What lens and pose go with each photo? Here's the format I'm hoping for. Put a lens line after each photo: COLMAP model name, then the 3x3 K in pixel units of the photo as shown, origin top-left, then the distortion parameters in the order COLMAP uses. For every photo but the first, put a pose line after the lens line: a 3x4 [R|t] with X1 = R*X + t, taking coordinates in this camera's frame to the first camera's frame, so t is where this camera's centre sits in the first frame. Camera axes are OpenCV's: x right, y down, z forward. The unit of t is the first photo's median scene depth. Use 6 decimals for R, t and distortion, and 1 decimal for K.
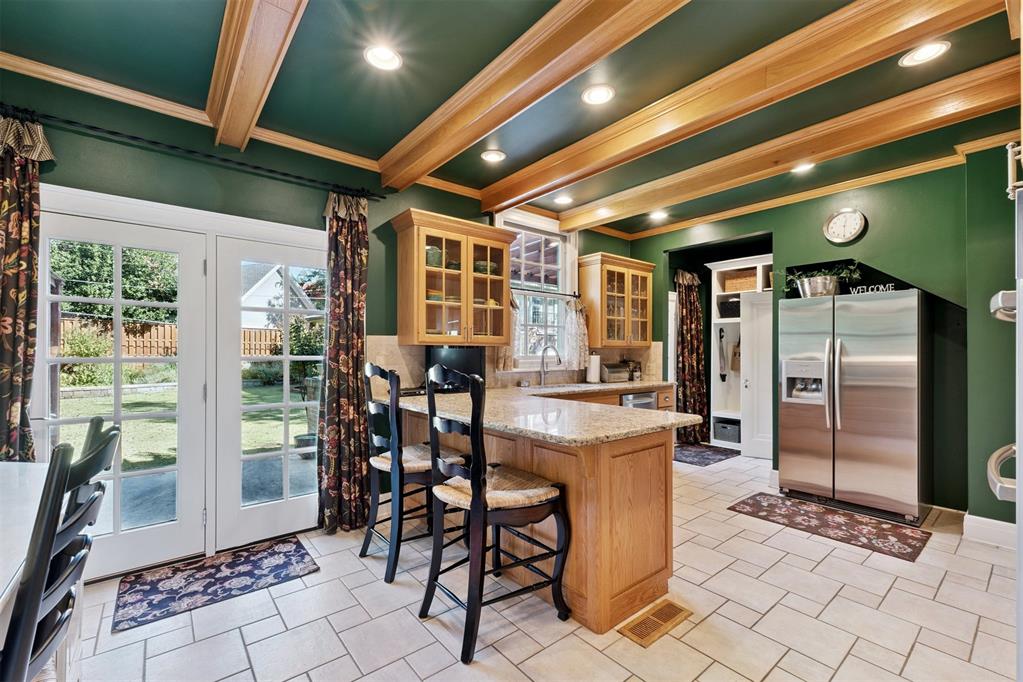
lens RADIAL K [[432.9, 0, 510.7], [0, 432.9, 345.9], [0, 0, 1]] dist [0.008730, 0.000563]
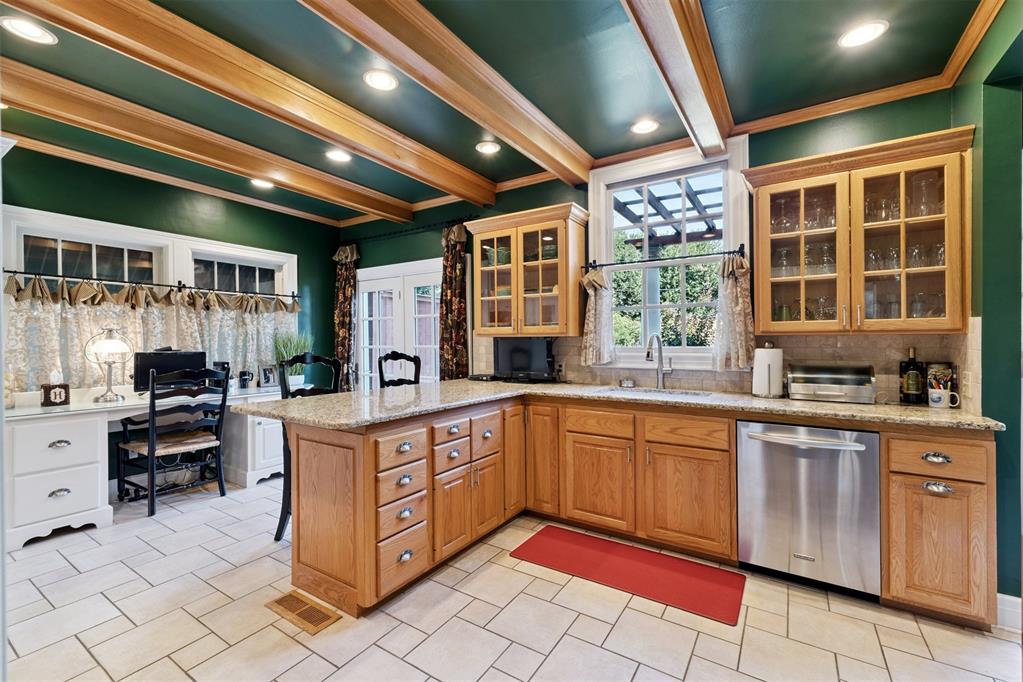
lens RADIAL K [[432.9, 0, 518.8], [0, 432.9, 339.4], [0, 0, 1]] dist [0.008730, 0.000563]
pose [[0.317523, -0.005405, -0.948235, 0.797285], [0.016771, 0.999859, -0.000084, 0.005174], [0.948102, -0.015876, 0.317569, 0.635723]]
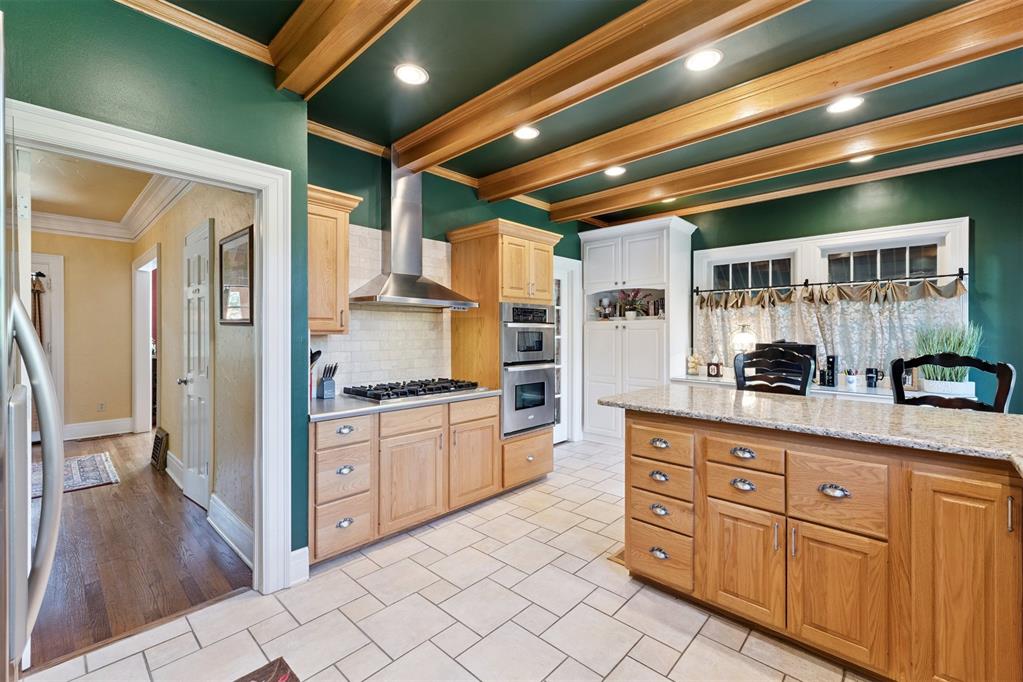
lens RADIAL K [[432.9, 0, 514.7], [0, 432.9, 334.8], [0, 0, 1]] dist [0.008730, 0.000563]
pose [[-0.990586, -0.003235, -0.136853, 0.470178], [-0.001685, 0.999933, -0.011439, 0.010379], [0.136881, -0.011101, -0.990525, 1.210145]]
